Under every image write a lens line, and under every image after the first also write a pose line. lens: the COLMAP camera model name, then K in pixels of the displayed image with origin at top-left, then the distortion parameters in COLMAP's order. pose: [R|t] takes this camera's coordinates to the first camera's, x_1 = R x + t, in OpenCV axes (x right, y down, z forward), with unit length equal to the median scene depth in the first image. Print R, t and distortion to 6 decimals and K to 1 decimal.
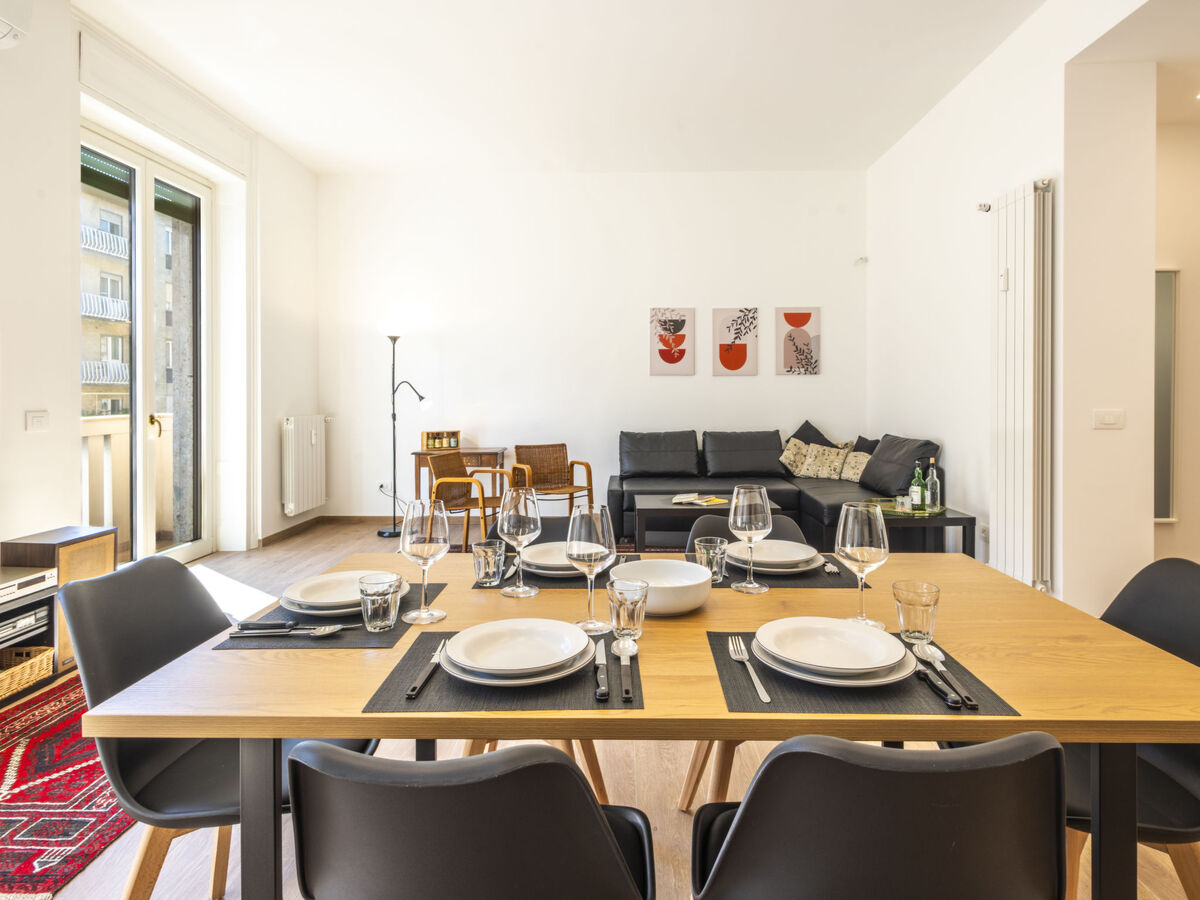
lens RADIAL K [[674.2, 0, 617.0], [0, 674.2, 403.3], [0, 0, 1]] dist [-0.001081, -0.000169]
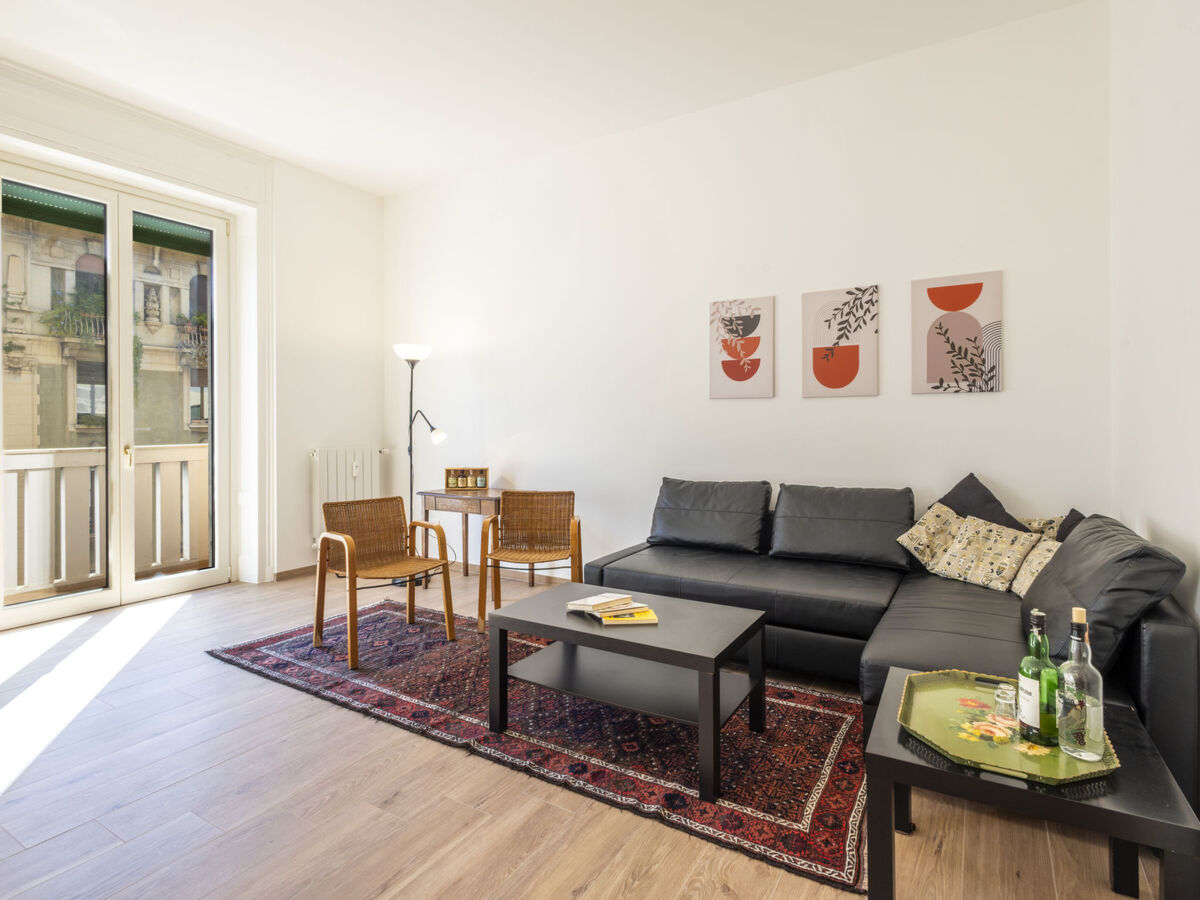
lens RADIAL K [[626.0, 0, 589.7], [0, 626.0, 428.0], [0, 0, 1]] dist [0.002853, 0.000212]
pose [[0.857705, 0.005796, -0.514110, 0.279133], [-0.009459, 0.999945, -0.004507, -0.007573], [0.514055, 0.008729, 0.857713, 0.387199]]
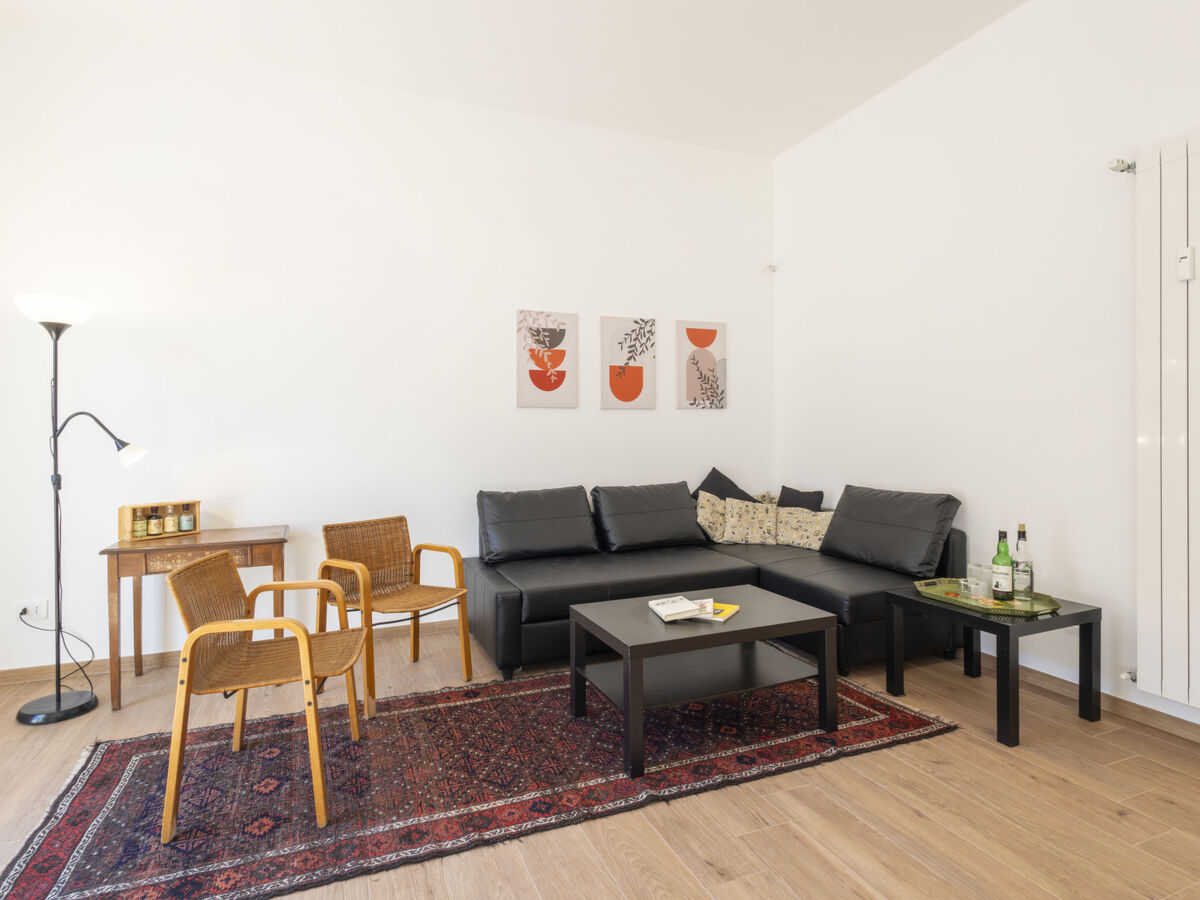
lens RADIAL K [[645.3, 0, 588.4], [0, 645.3, 437.7], [0, 0, 1]] dist [0.003230, -0.000128]
pose [[0.924145, -0.006498, 0.381986, -0.136985], [0.010349, 0.999914, -0.008029, -0.004838], [-0.381901, 0.011373, 0.924133, 0.370367]]
